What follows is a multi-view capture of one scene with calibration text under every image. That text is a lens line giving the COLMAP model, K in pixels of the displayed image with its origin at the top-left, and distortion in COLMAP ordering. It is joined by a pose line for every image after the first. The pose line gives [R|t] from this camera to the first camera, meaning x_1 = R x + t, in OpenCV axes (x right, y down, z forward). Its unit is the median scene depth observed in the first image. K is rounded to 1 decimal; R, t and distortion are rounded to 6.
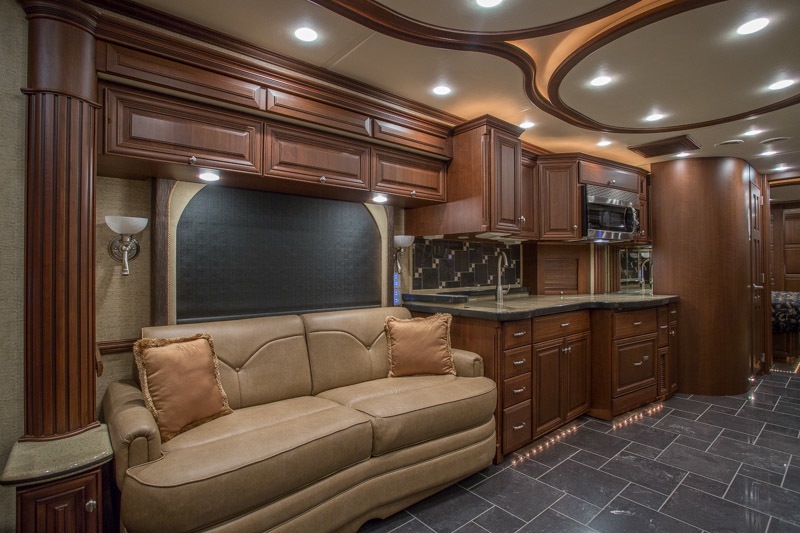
lens RADIAL K [[393.4, 0, 400.0], [0, 393.4, 266.5], [0, 0, 1]] dist [-0.075739, 0.029915]
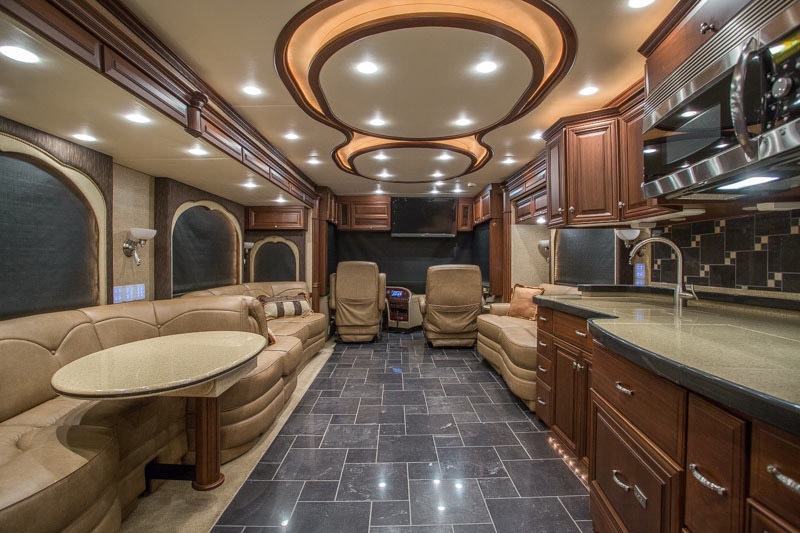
lens RADIAL K [[390.8, 0, 401.7], [0, 390.8, 266.2], [0, 0, 1]] dist [-0.077428, 0.034489]
pose [[-0.627294, 0.013897, -0.778659, 1.251194], [0.008591, 0.999903, 0.010924, 0.006091], [0.778735, 0.000163, -0.627353, 1.214389]]
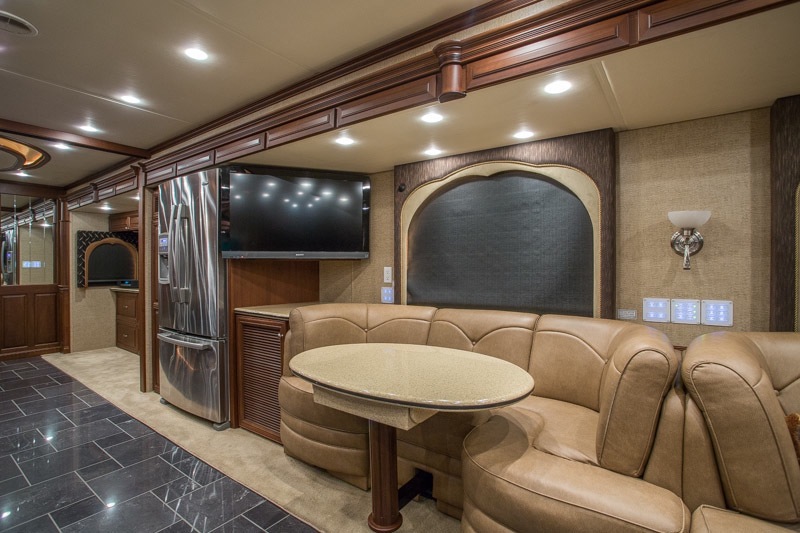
lens RADIAL K [[390.8, 0, 401.7], [0, 390.8, 266.2], [0, 0, 1]] dist [-0.077428, 0.034489]
pose [[-0.251096, -0.001358, 0.967961, 0.389064], [-0.002187, 0.999997, 0.000836, 0.003992], [-0.967960, -0.001907, -0.251098, 0.652487]]
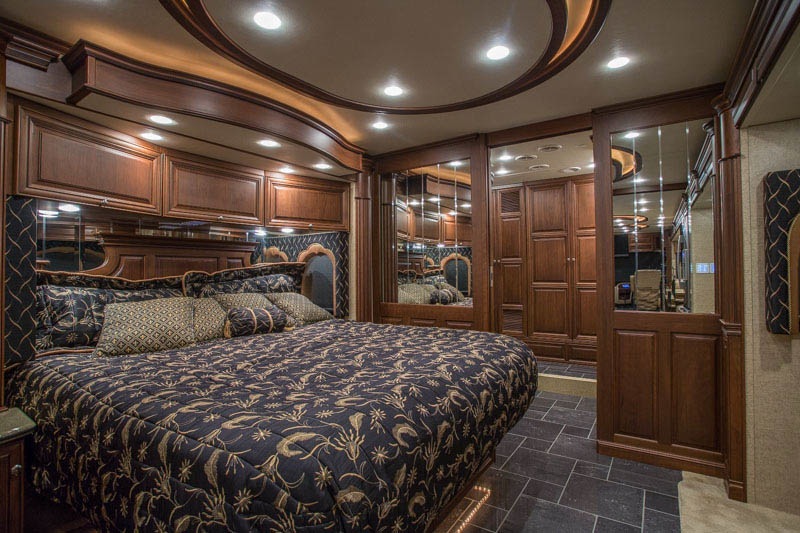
lens RADIAL K [[390.8, 0, 401.7], [0, 390.8, 266.2], [0, 0, 1]] dist [-0.077428, 0.034489]
pose [[0.959495, -0.003192, 0.281706, 1.723620], [0.005118, 0.999968, -0.006100, -0.003608], [-0.281678, 0.007295, 0.959481, 1.254086]]
